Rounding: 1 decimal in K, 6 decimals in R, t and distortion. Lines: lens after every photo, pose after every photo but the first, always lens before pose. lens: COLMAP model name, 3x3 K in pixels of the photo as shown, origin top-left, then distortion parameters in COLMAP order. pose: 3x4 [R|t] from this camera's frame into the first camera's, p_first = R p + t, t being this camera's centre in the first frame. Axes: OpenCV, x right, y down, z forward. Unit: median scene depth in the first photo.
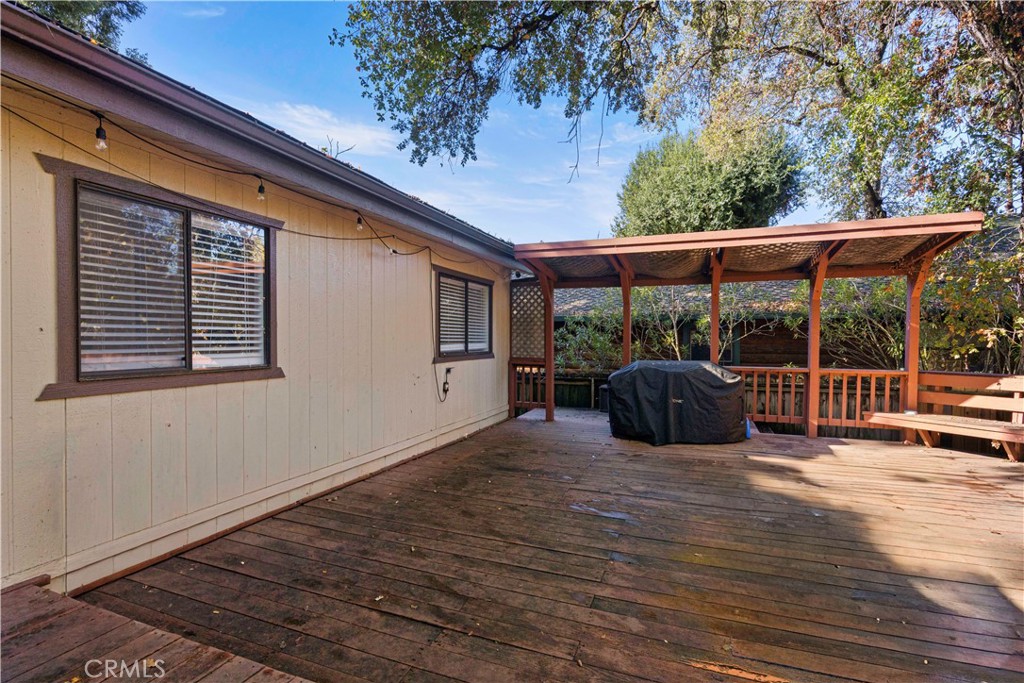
lens RADIAL K [[493.4, 0, 513.7], [0, 493.4, 341.1], [0, 0, 1]] dist [0.009468, -0.002779]
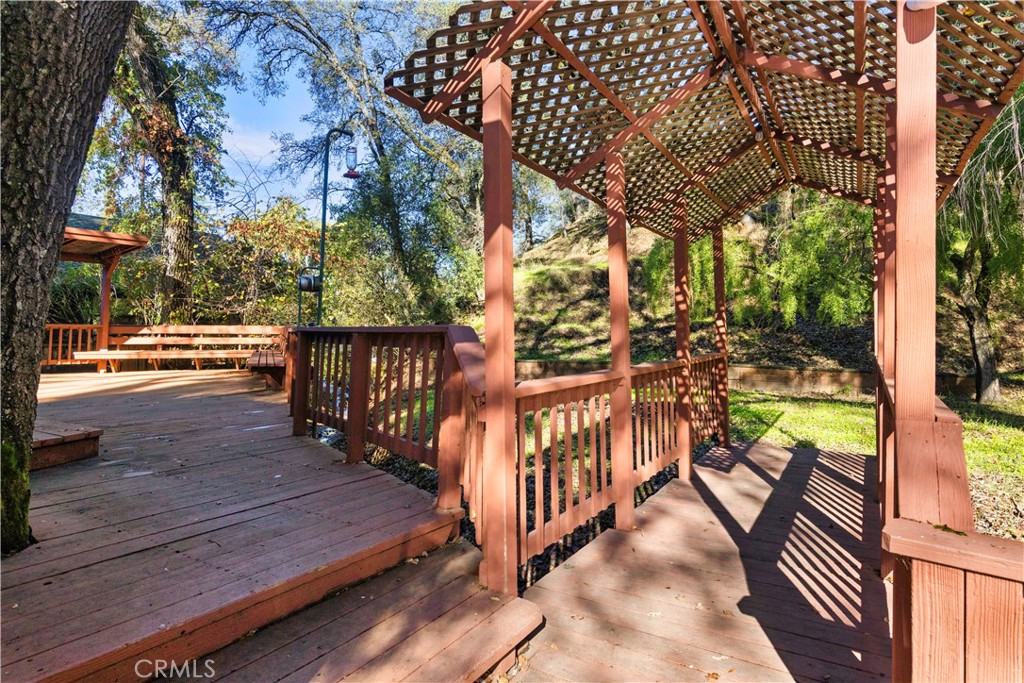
lens RADIAL K [[604.5, 0, 524.4], [0, 604.5, 318.1], [0, 0, 1]] dist [0.009621, -0.001777]
pose [[0.219645, 0.024881, 0.975263, -0.621919], [-0.005224, 0.999690, -0.024328, 0.063611], [-0.975566, 0.000249, 0.219707, -0.576070]]
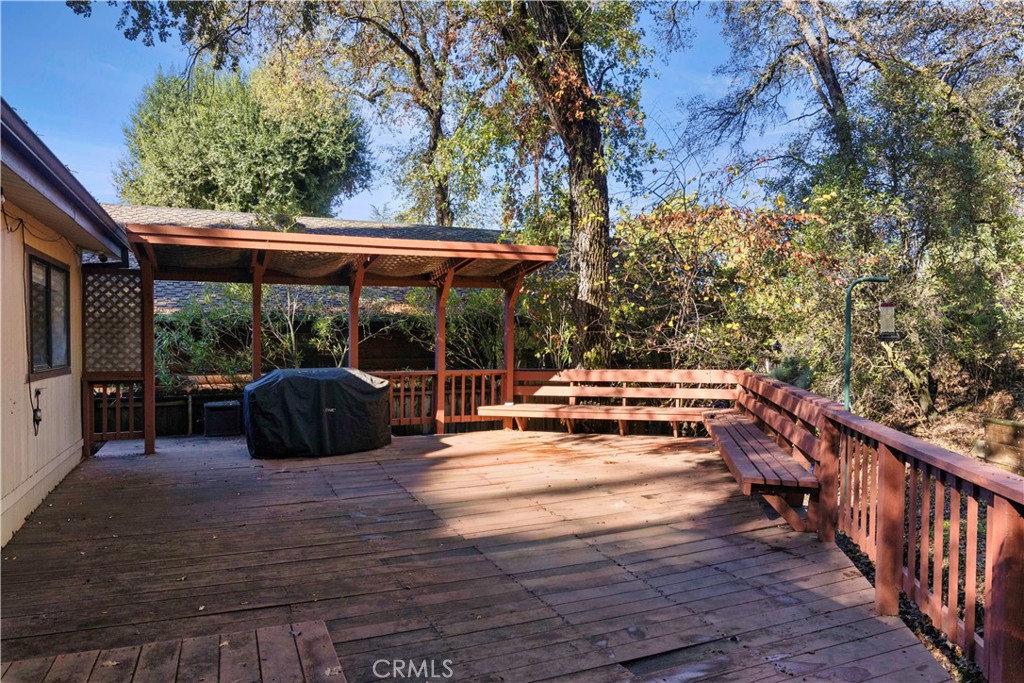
lens RADIAL K [[668.2, 0, 514.4], [0, 668.2, 339.9], [0, 0, 1]] dist [-0.006039, -0.002202]
pose [[0.722719, -0.007467, 0.691102, -0.228293], [0.012191, 0.999924, -0.001945, -0.004840], [-0.691035, 0.009831, 0.722755, -0.130263]]
